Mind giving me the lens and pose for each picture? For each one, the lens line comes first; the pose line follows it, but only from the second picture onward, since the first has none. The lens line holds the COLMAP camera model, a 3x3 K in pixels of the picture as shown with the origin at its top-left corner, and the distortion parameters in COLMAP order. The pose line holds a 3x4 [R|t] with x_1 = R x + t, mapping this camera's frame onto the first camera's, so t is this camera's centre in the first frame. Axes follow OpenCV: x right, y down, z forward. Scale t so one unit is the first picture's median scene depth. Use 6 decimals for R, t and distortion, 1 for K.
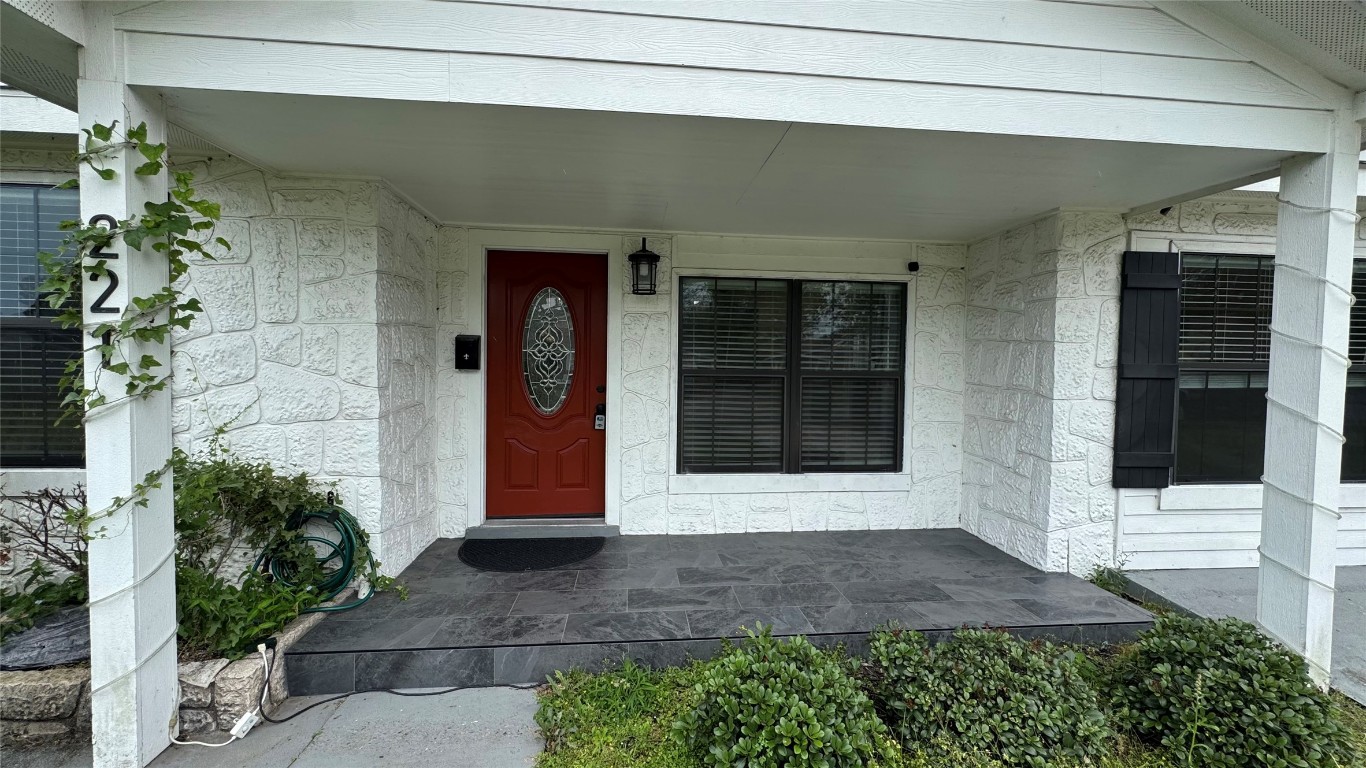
lens RADIAL K [[543.5, 0, 681.1], [0, 543.5, 383.1], [0, 0, 1]] dist [-0.001348, -0.000150]
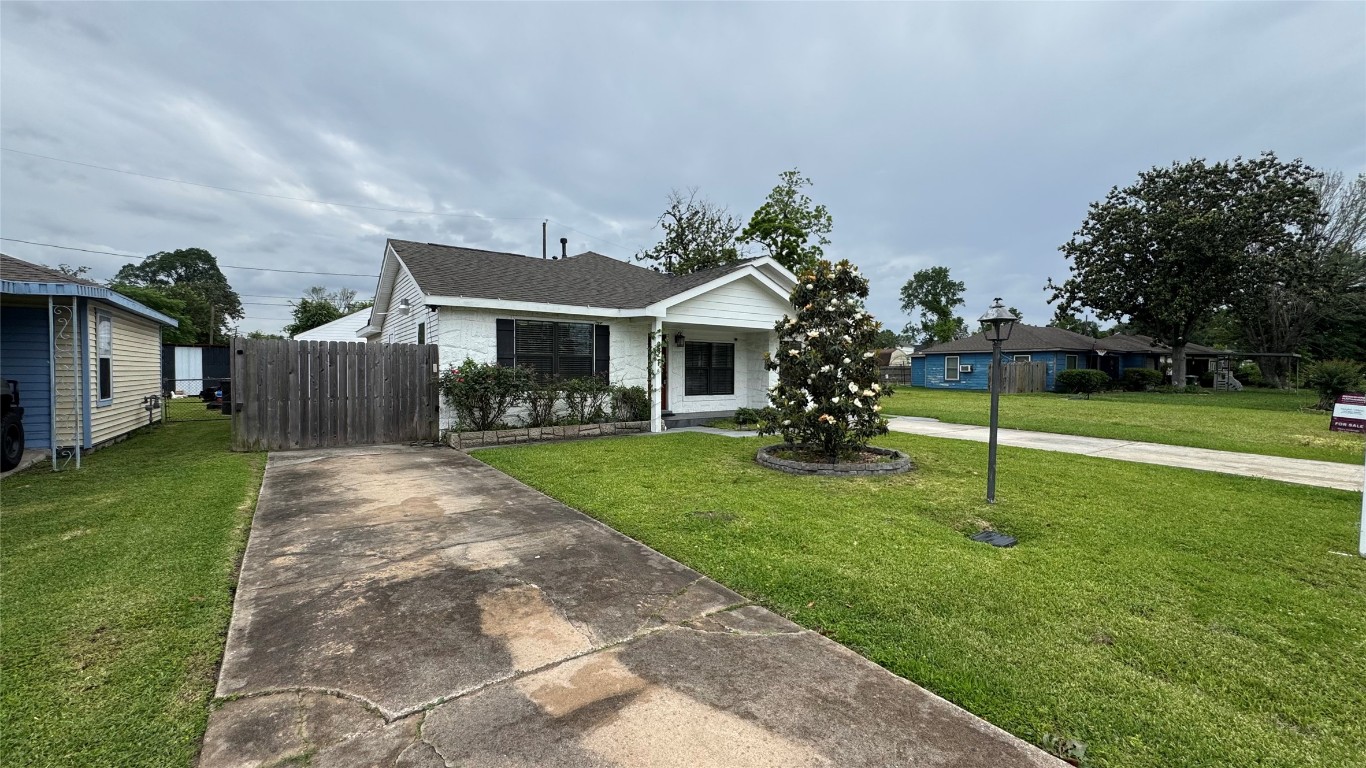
lens RADIAL K [[543.5, 0, 681.1], [0, 543.5, 383.1], [0, 0, 1]] dist [-0.001348, -0.000150]
pose [[0.860460, -0.020283, 0.509114, -1.826013], [0.025057, 0.999683, -0.002521, 0.088159], [-0.508902, 0.014926, 0.860695, -2.048167]]
